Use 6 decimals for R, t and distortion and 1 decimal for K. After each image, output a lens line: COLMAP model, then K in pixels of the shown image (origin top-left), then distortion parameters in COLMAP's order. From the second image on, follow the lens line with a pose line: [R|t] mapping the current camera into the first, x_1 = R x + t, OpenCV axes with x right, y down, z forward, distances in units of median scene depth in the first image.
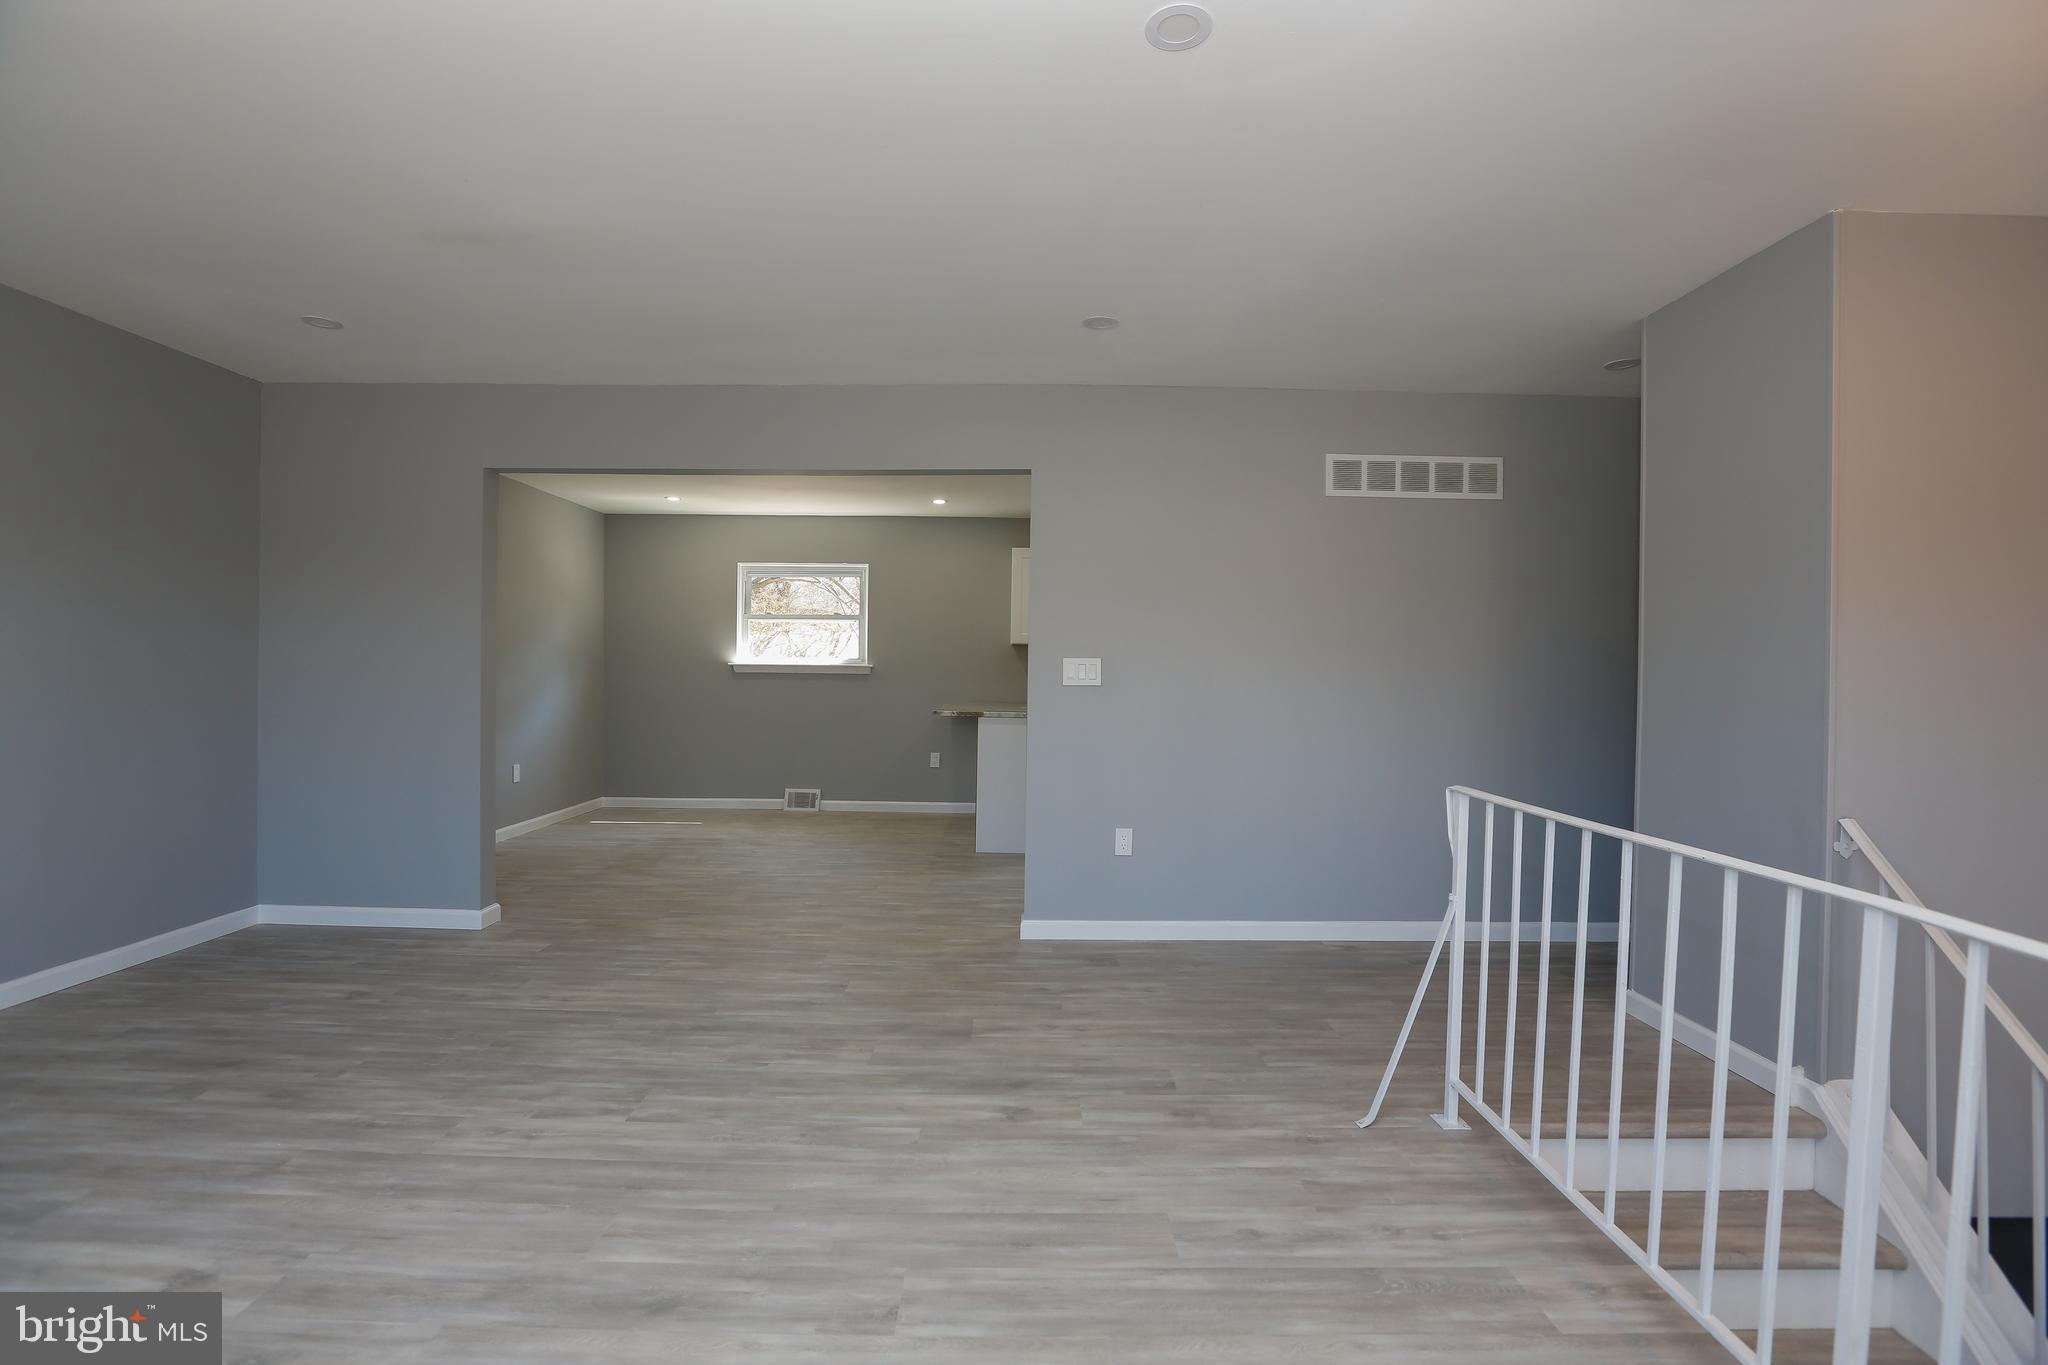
lens RADIAL K [[931.0, 0, 1018.4], [0, 931.0, 676.1], [0, 0, 1]] dist [-0.039484, 0.012671]
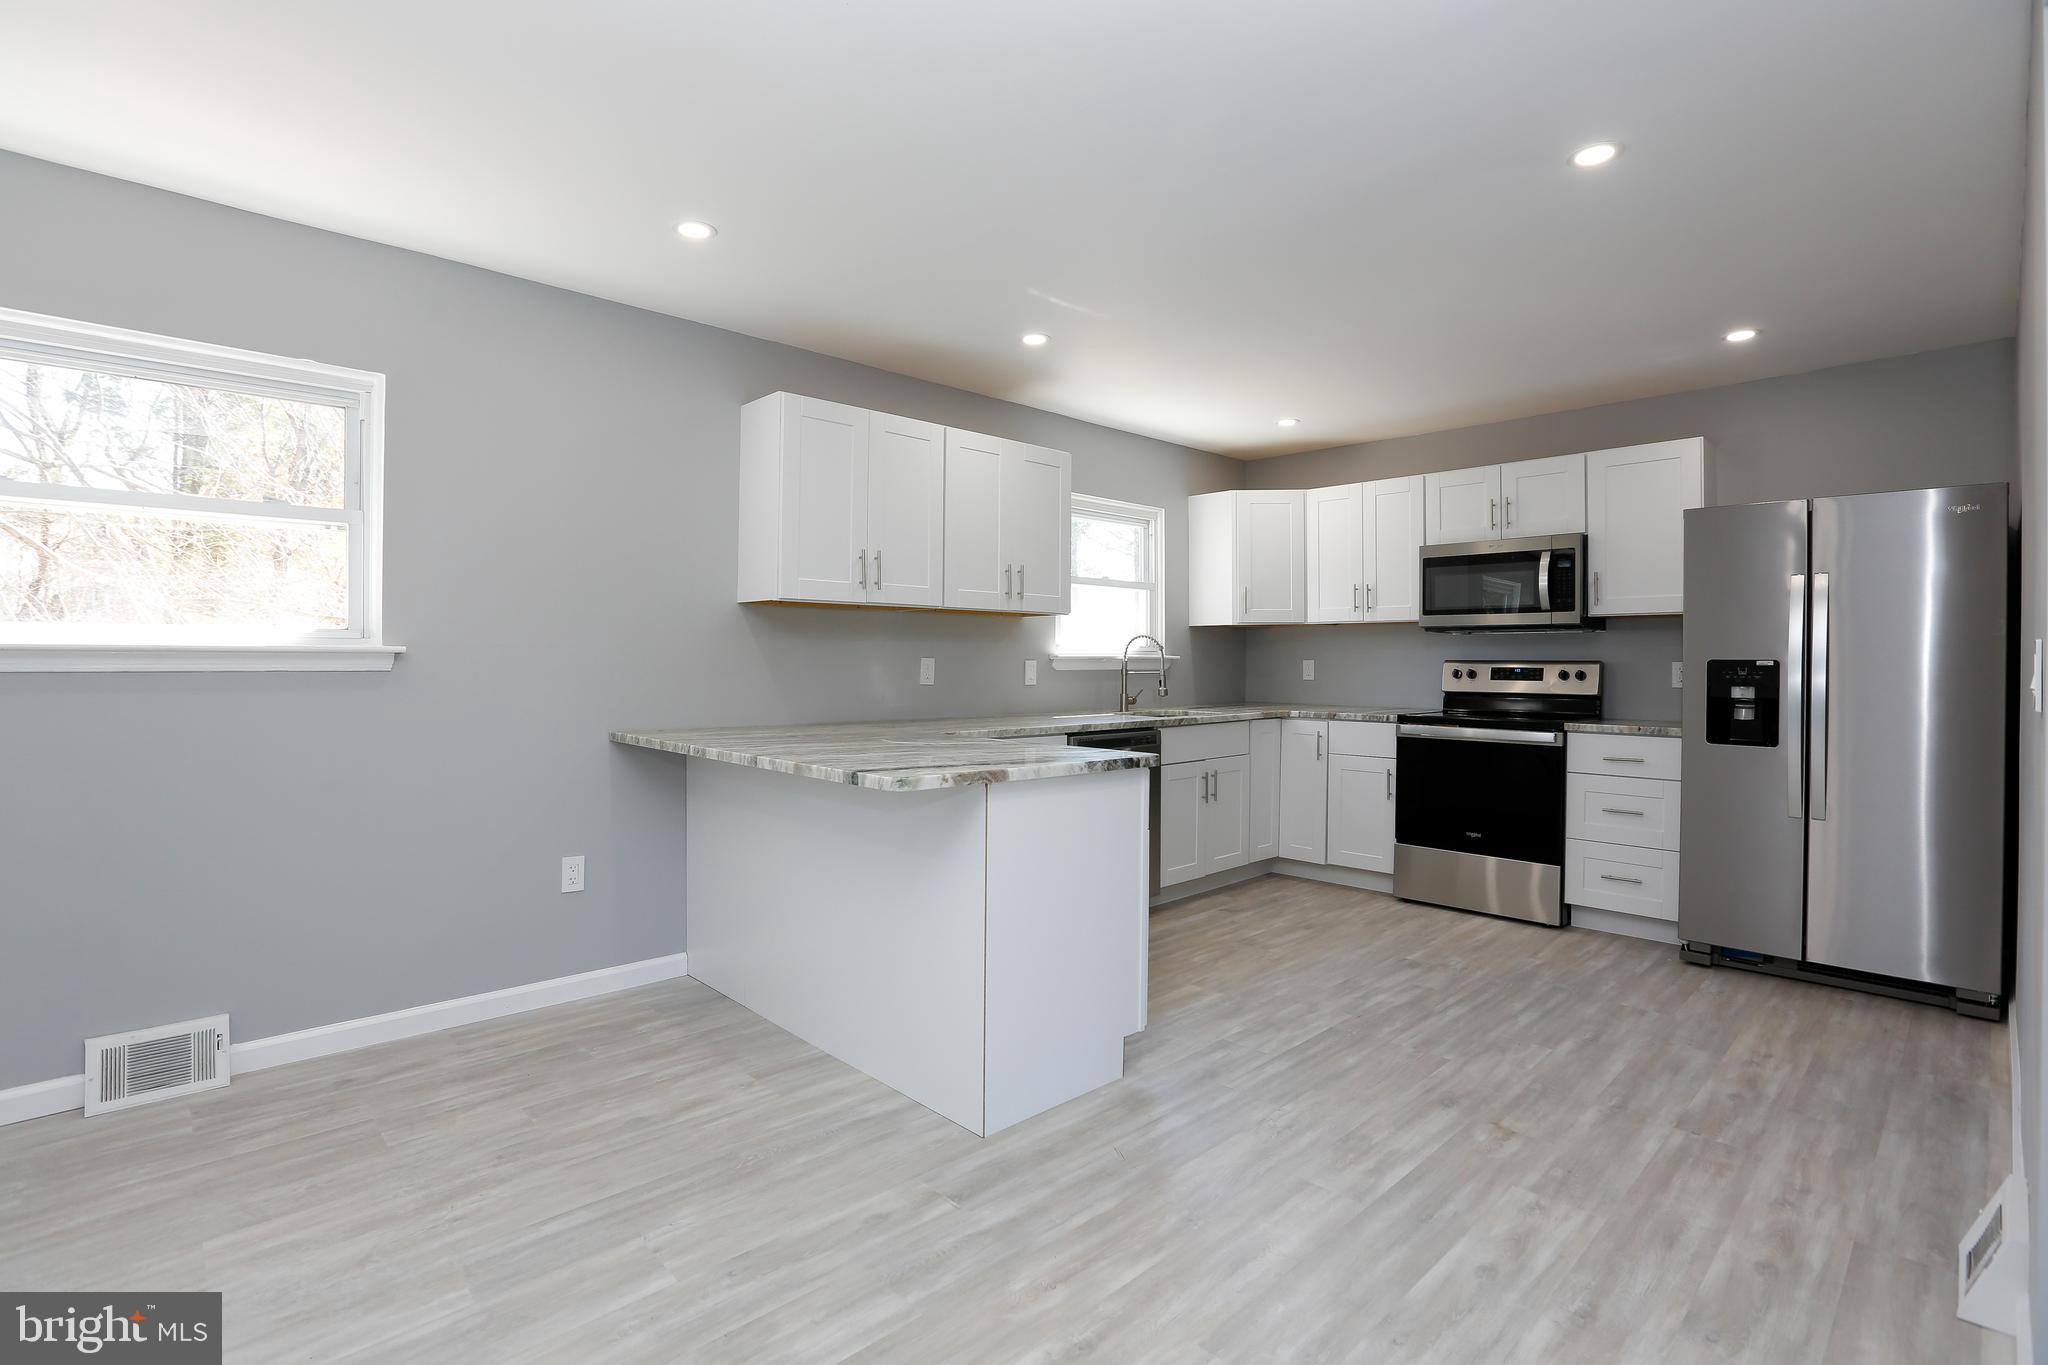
lens RADIAL K [[965.3, 0, 1031.2], [0, 965.3, 660.4], [0, 0, 1]] dist [-0.037482, 0.013434]
pose [[0.722707, -0.009011, 0.691096, -0.646585], [0.008291, 0.999956, 0.004368, -0.015475], [-0.691105, 0.002573, 0.722750, 1.514778]]
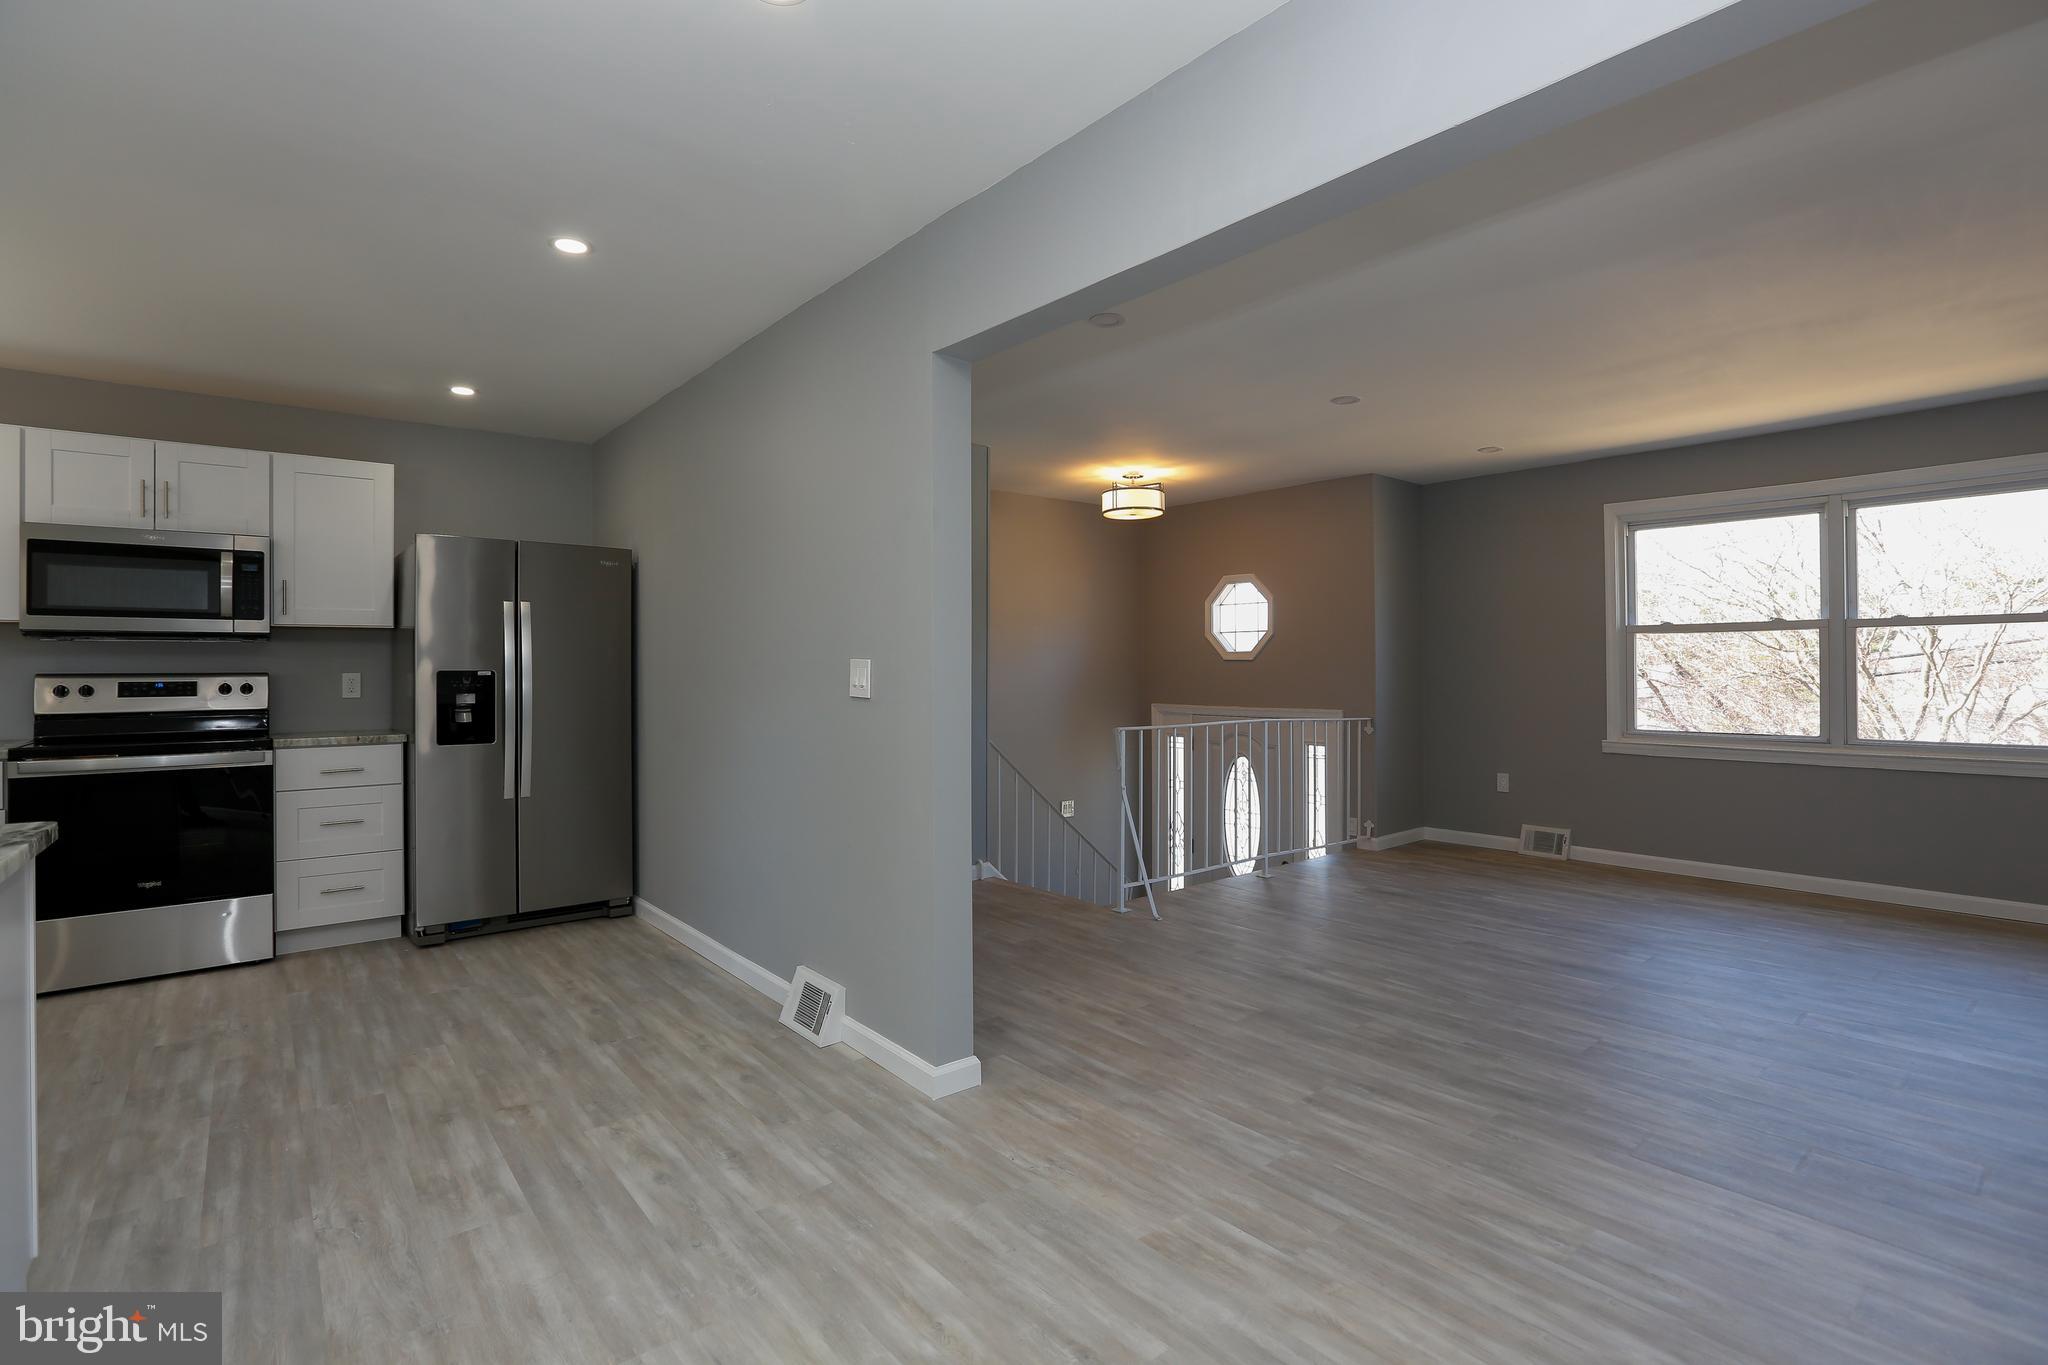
lens RADIAL K [[943.9, 0, 1041.3], [0, 943.9, 663.0], [0, 0, 1]] dist [-0.030015, 0.001277]
pose [[-0.639371, -0.004235, 0.768886, -0.768388], [0.002037, 0.999972, 0.007202, -0.023337], [-0.768895, 0.006171, -0.639345, 2.015265]]
